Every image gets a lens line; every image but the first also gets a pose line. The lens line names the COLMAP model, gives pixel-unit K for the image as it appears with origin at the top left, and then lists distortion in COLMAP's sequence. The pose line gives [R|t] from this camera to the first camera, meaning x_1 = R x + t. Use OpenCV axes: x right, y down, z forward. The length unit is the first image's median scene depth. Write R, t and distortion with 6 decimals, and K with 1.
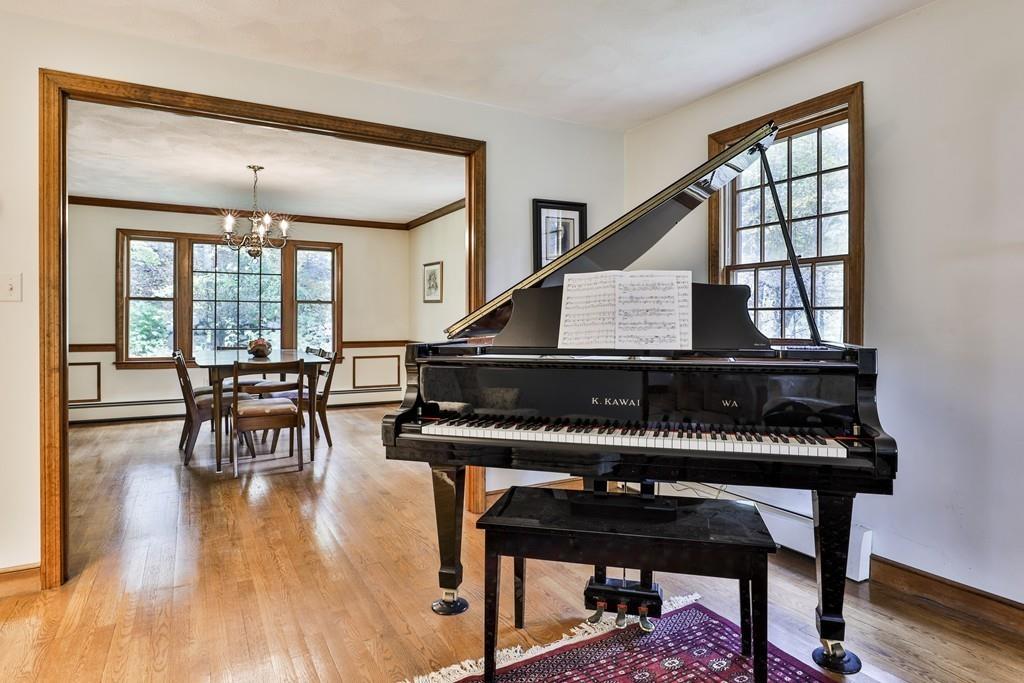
lens RADIAL K [[571.2, 0, 506.2], [0, 571.2, 326.2], [0, 0, 1]] dist [-0.018776, -0.000072]
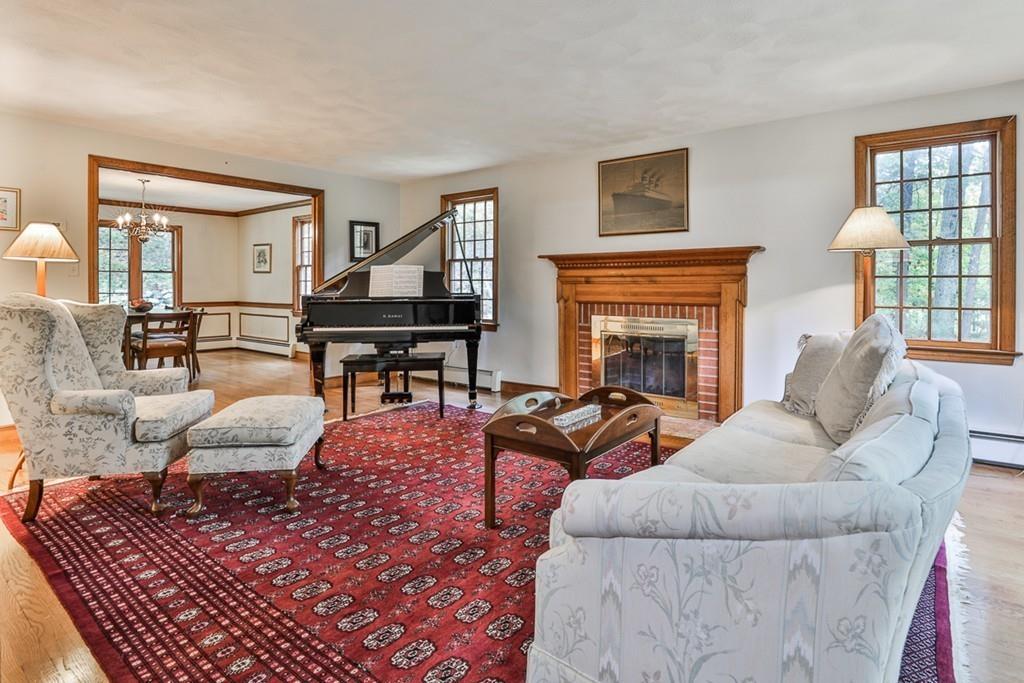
lens RADIAL K [[504.1, 0, 528.2], [0, 504.1, 289.8], [0, 0, 1]] dist [-0.021489, 0.006075]
pose [[0.906904, -0.004030, 0.421319, -0.157102], [0.005557, 0.999982, -0.002395, 0.014246], [-0.421301, 0.004513, 0.906909, -0.986704]]
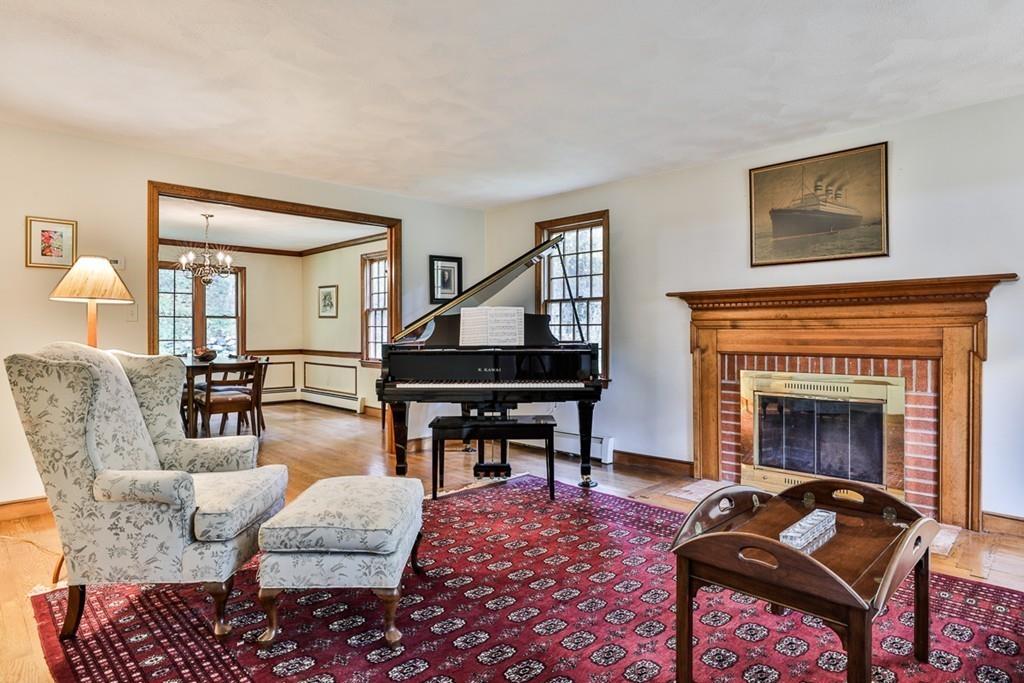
lens RADIAL K [[555.4, 0, 515.4], [0, 555.4, 333.7], [0, 0, 1]] dist [-0.006771, 0.001176]
pose [[0.959845, -0.003765, 0.280505, -0.212136], [0.006179, 0.999951, -0.007720, 0.010680], [-0.280462, 0.009143, 0.959821, -0.728083]]
